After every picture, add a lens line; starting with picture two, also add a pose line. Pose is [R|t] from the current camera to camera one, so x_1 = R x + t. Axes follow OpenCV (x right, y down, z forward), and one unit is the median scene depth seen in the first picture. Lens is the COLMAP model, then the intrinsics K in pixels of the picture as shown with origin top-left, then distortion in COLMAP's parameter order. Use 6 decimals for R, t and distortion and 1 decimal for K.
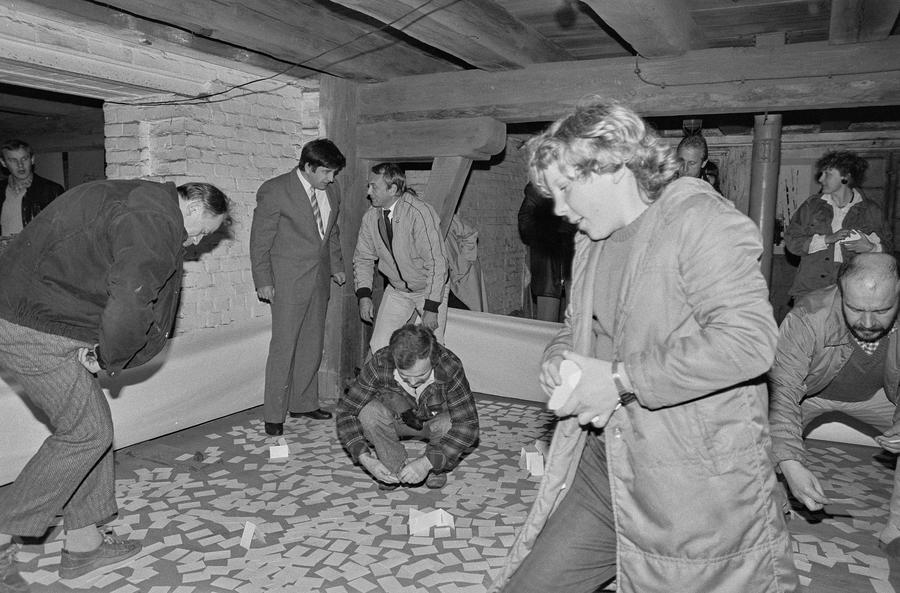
lens RADIAL K [[720.2, 0, 450.0], [0, 720.2, 296.5], [0, 0, 1]] dist [-0.100389, 0.127060]
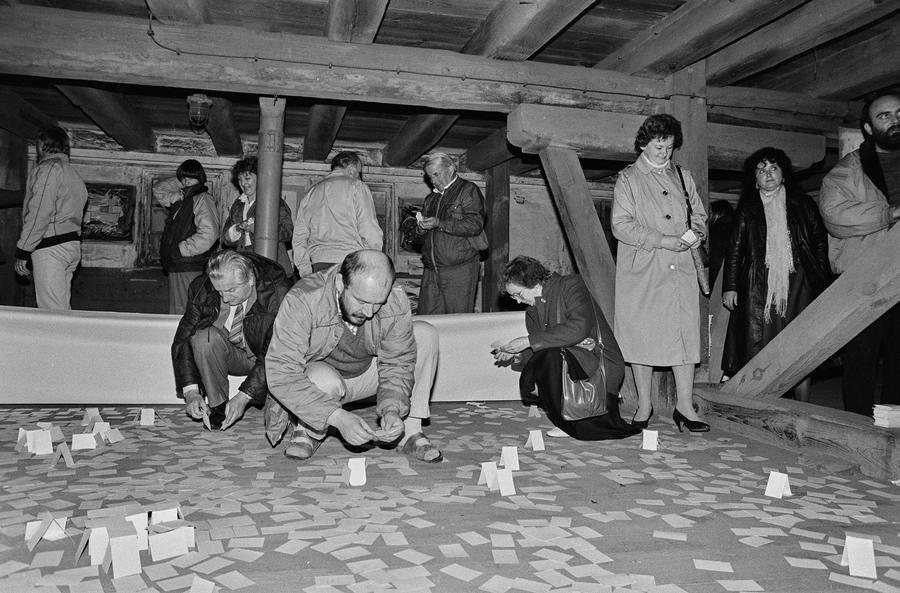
lens RADIAL K [[720.2, 0, 450.0], [0, 720.2, 296.5], [0, 0, 1]] dist [-0.100389, 0.127060]
pose [[0.760630, 0.009004, 0.649123, -0.044570], [0.056103, 0.995251, -0.079546, 0.130066], [-0.646757, 0.096923, 0.756513, 0.038886]]
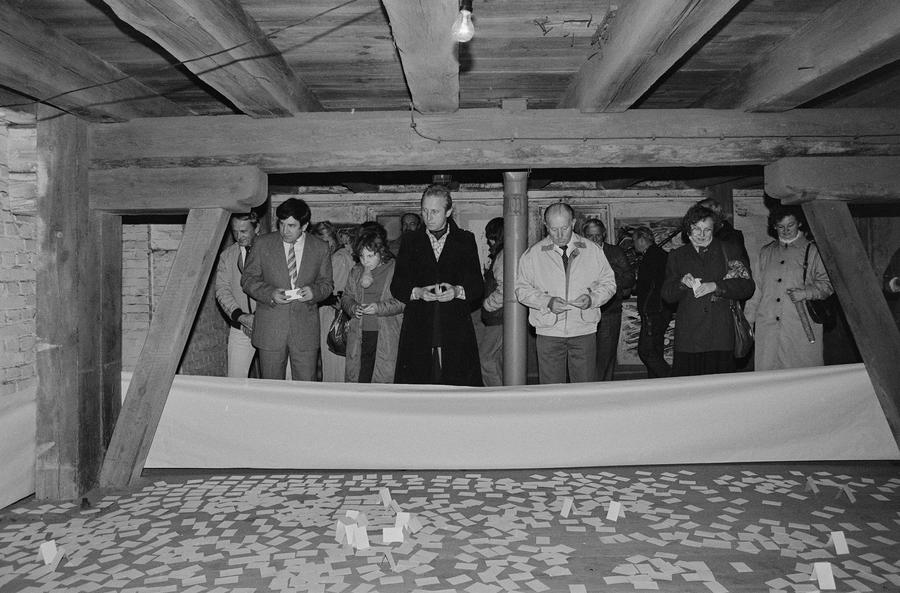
lens RADIAL K [[720.2, 0, 450.0], [0, 720.2, 296.5], [0, 0, 1]] dist [-0.100389, 0.127060]
pose [[0.893531, -0.040897, 0.447135, -0.144261], [0.075565, 0.995336, -0.059967, -0.008728], [-0.442597, 0.087370, 0.892454, 0.081809]]
